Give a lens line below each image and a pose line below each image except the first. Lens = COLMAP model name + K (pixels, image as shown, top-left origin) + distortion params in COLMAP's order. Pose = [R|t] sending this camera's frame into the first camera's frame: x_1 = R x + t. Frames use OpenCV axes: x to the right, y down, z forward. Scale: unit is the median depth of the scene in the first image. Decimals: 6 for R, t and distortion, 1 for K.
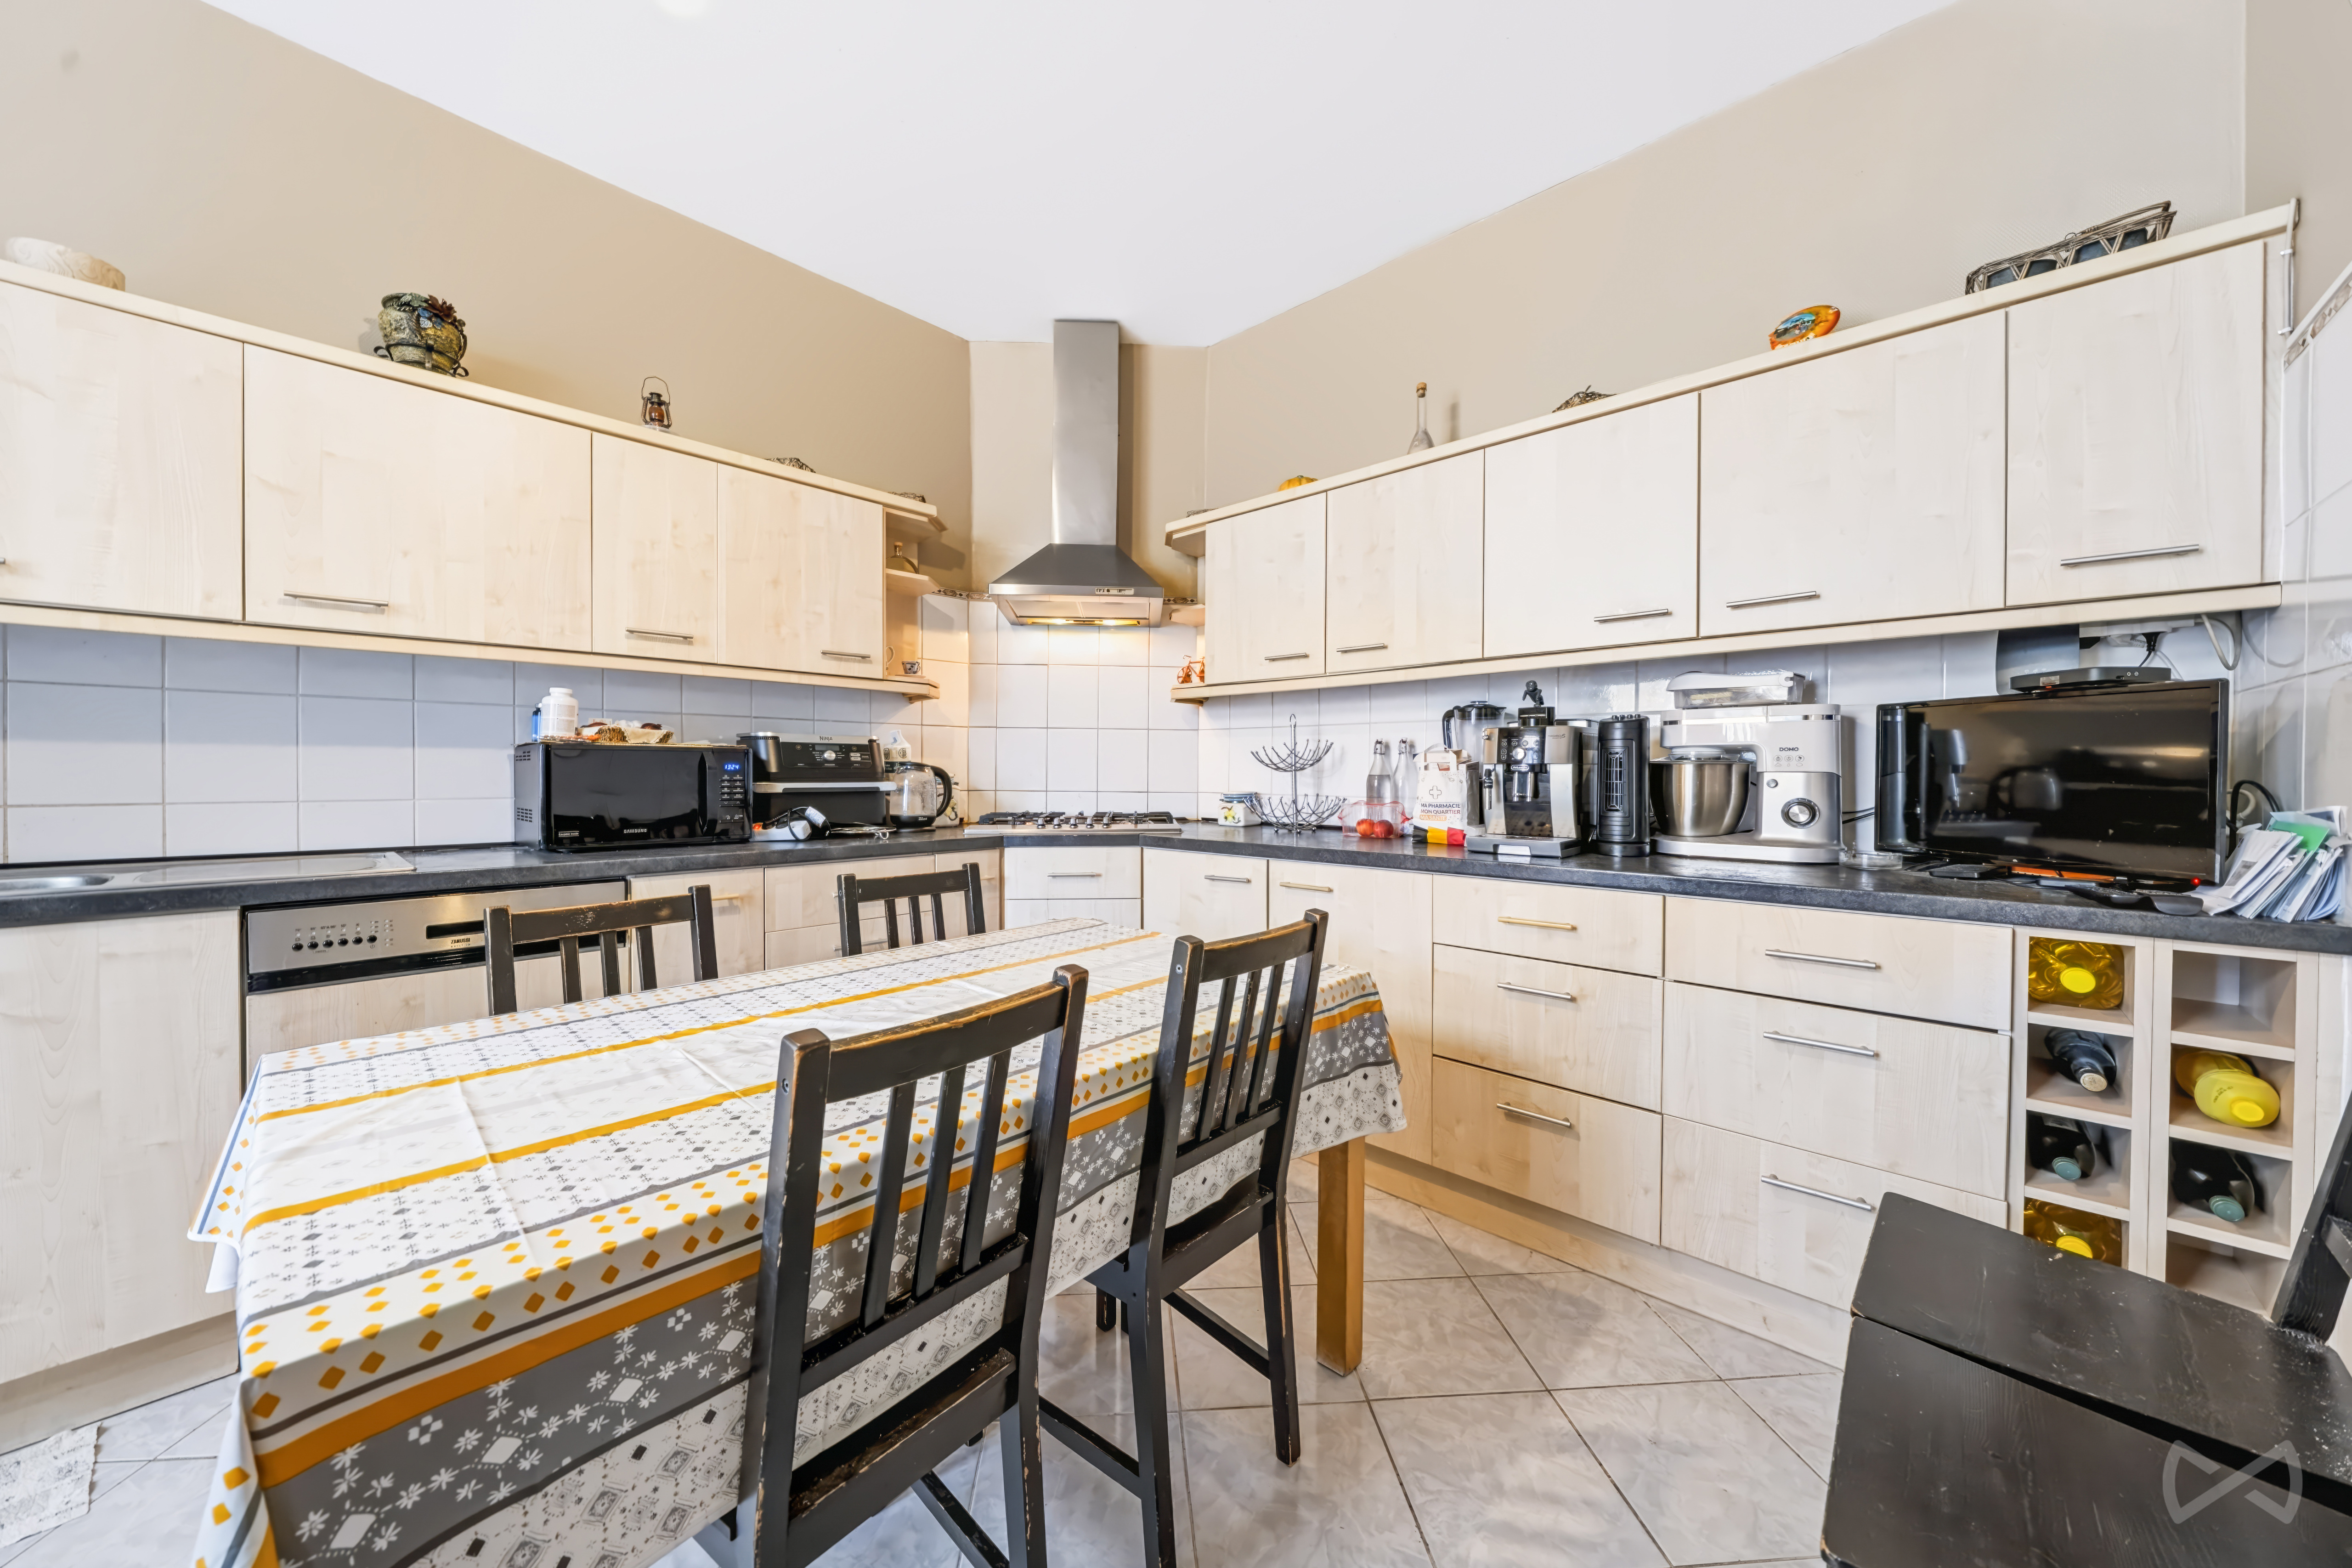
lens RADIAL K [[818.5, 0, 1171.5], [0, 818.5, 779.2], [0, 0, 1]] dist [-0.001972, -0.000258]
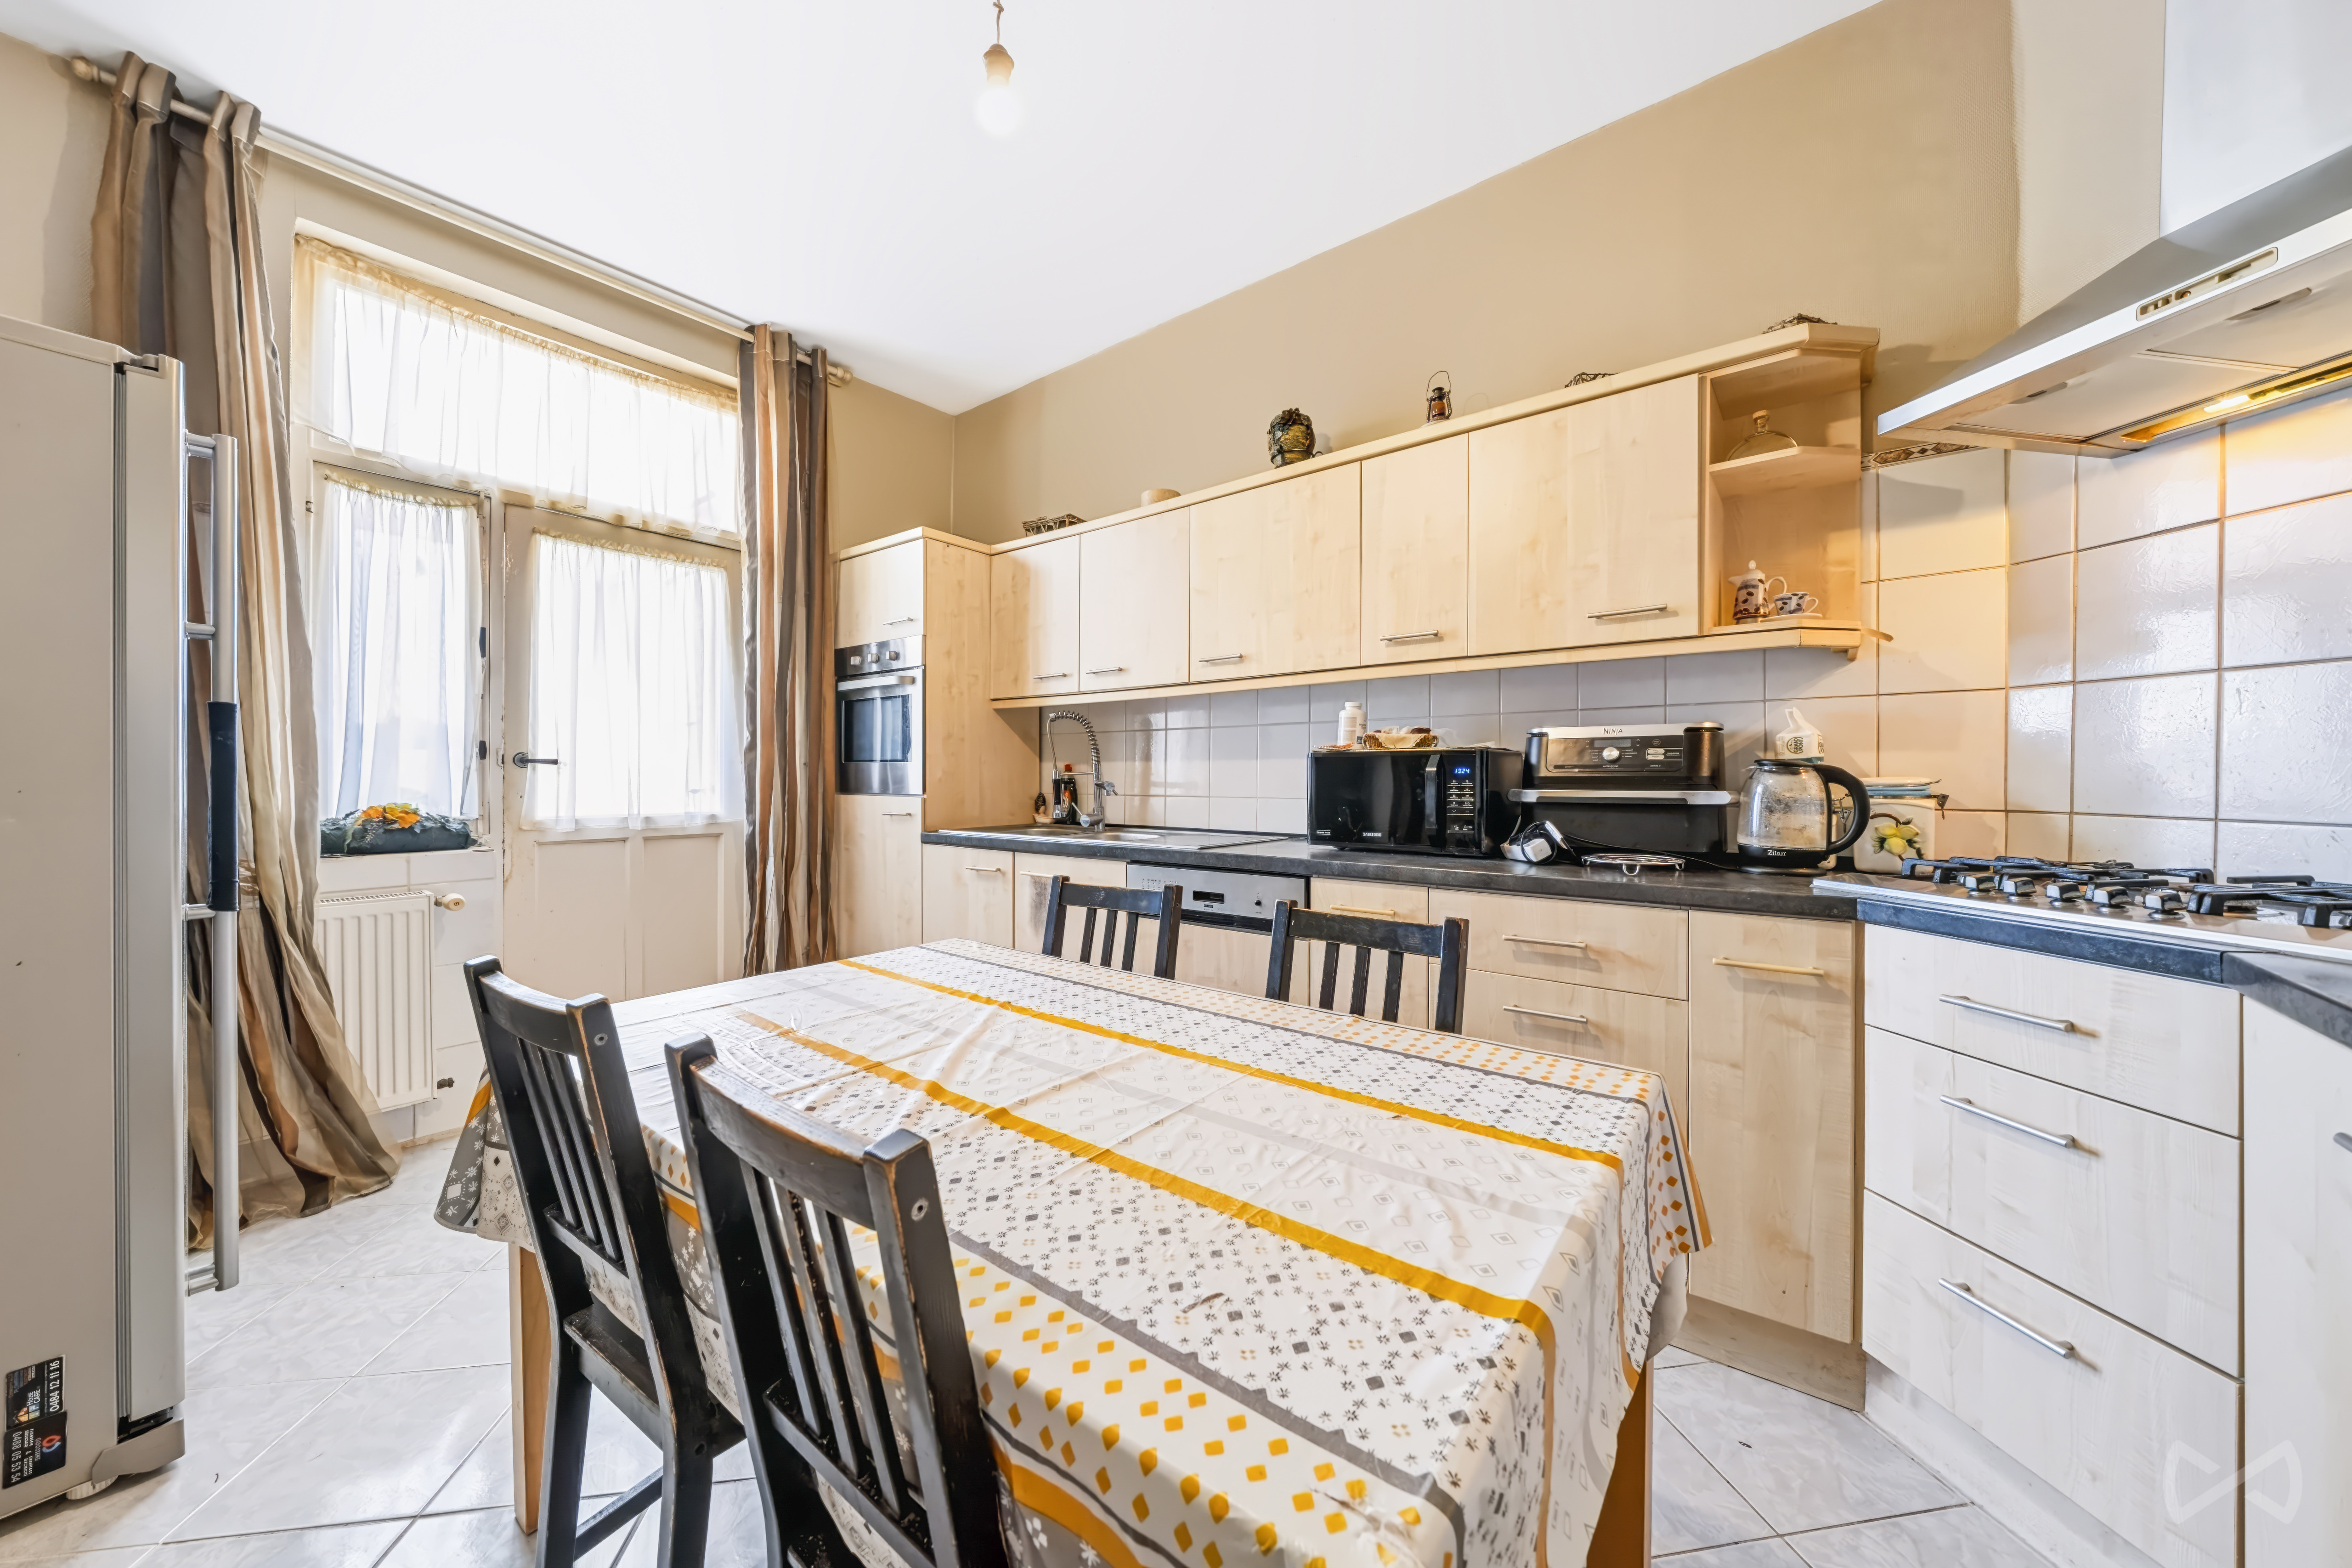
lens RADIAL K [[818.5, 0, 1171.5], [0, 818.5, 779.2], [0, 0, 1]] dist [-0.001972, -0.000258]
pose [[0.081050, 0.005263, -0.996696, 0.302656], [-0.004734, 0.999977, 0.004895, -0.008305], [0.996699, 0.004321, 0.081073, 0.577504]]
